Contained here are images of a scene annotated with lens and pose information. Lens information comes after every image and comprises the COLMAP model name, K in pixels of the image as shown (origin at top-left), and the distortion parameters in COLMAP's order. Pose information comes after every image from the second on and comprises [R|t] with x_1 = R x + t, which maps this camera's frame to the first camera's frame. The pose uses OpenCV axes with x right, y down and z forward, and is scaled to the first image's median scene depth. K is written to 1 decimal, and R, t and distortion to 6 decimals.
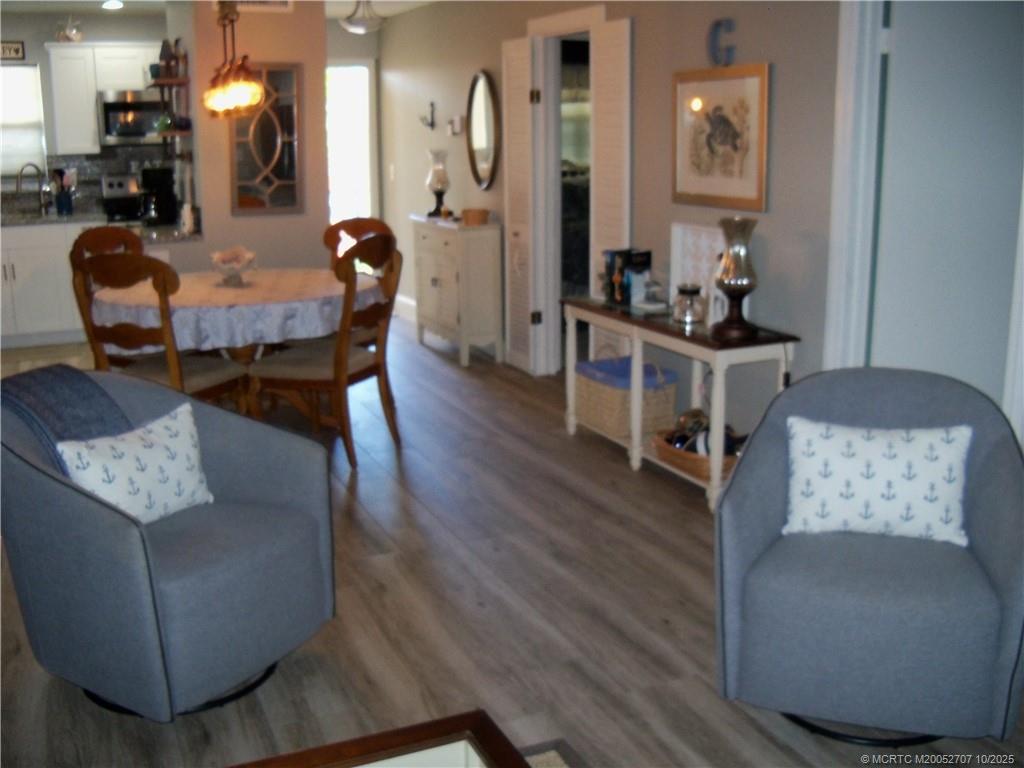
lens RADIAL K [[1039.1, 0, 512.0], [0, 1039.1, 384.0], [0, 0, 1]] dist [-0.249608, 0.261710]
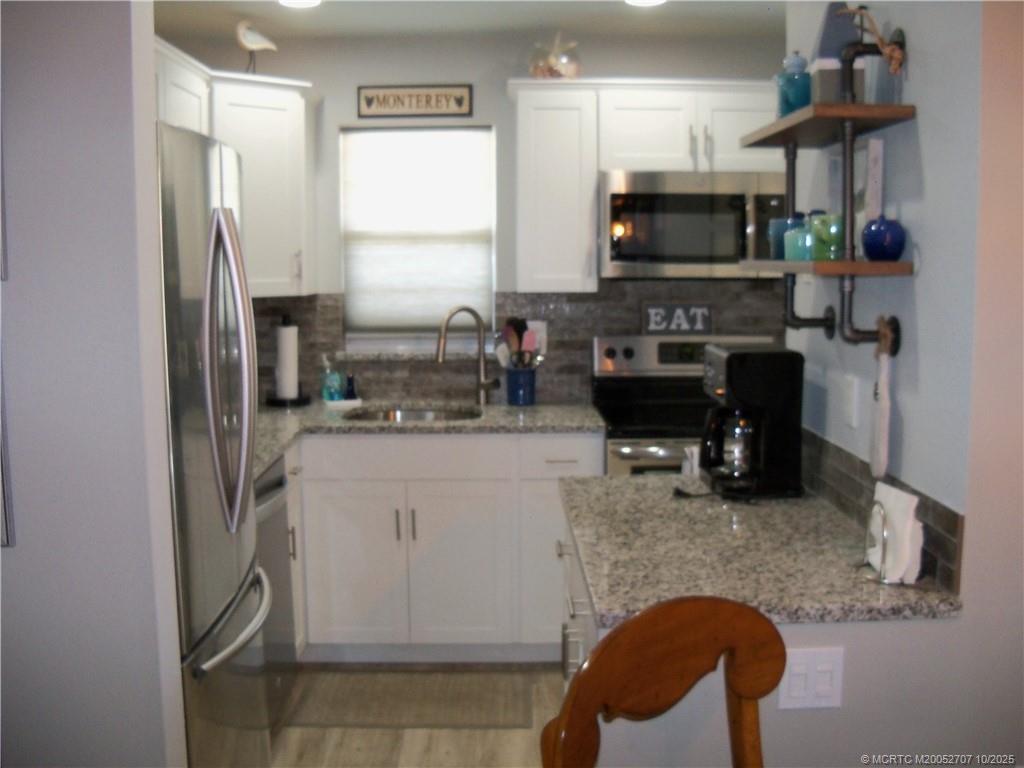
lens RADIAL K [[1039.1, 0, 512.0], [0, 1039.1, 384.0], [0, 0, 1]] dist [-0.249608, 0.261710]
pose [[0.913841, 0.049020, -0.403103, -0.238072], [-0.096025, 0.990619, -0.097224, -0.130033], [0.394555, 0.127555, 0.909976, 0.506554]]
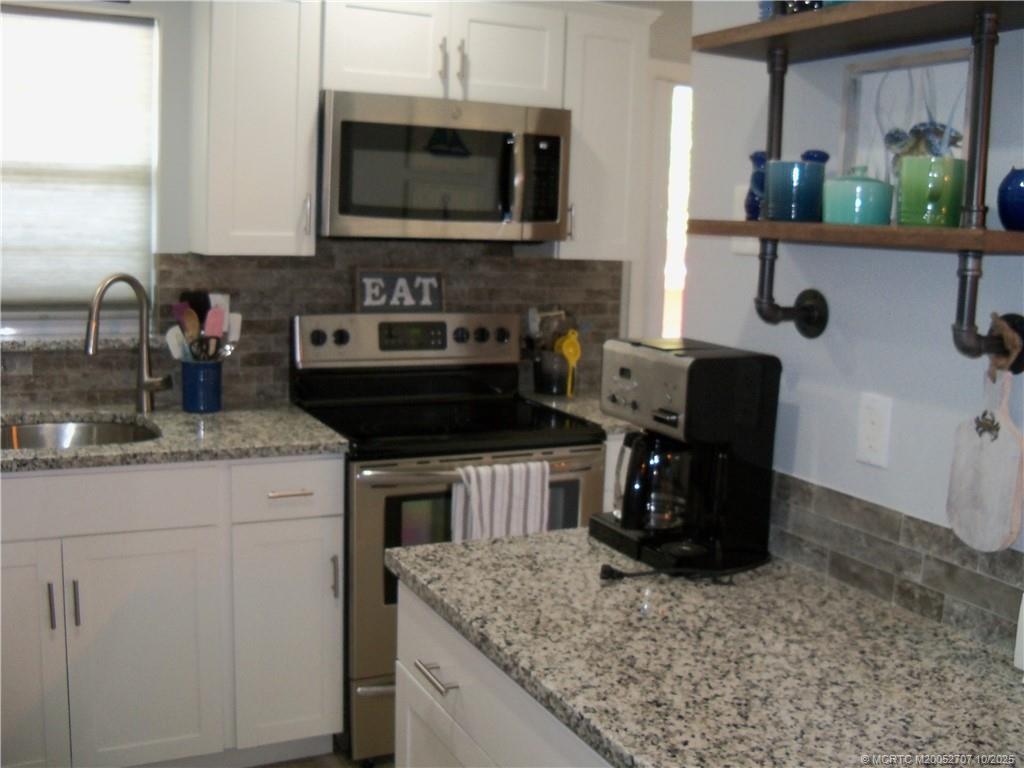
lens RADIAL K [[1039.1, 0, 512.0], [0, 1039.1, 384.0], [0, 0, 1]] dist [-0.249608, 0.261710]
pose [[0.998275, 0.036660, 0.045866, -0.354675], [-0.032613, 0.995754, -0.086089, -0.153671], [-0.048827, 0.084445, 0.995231, 0.616349]]
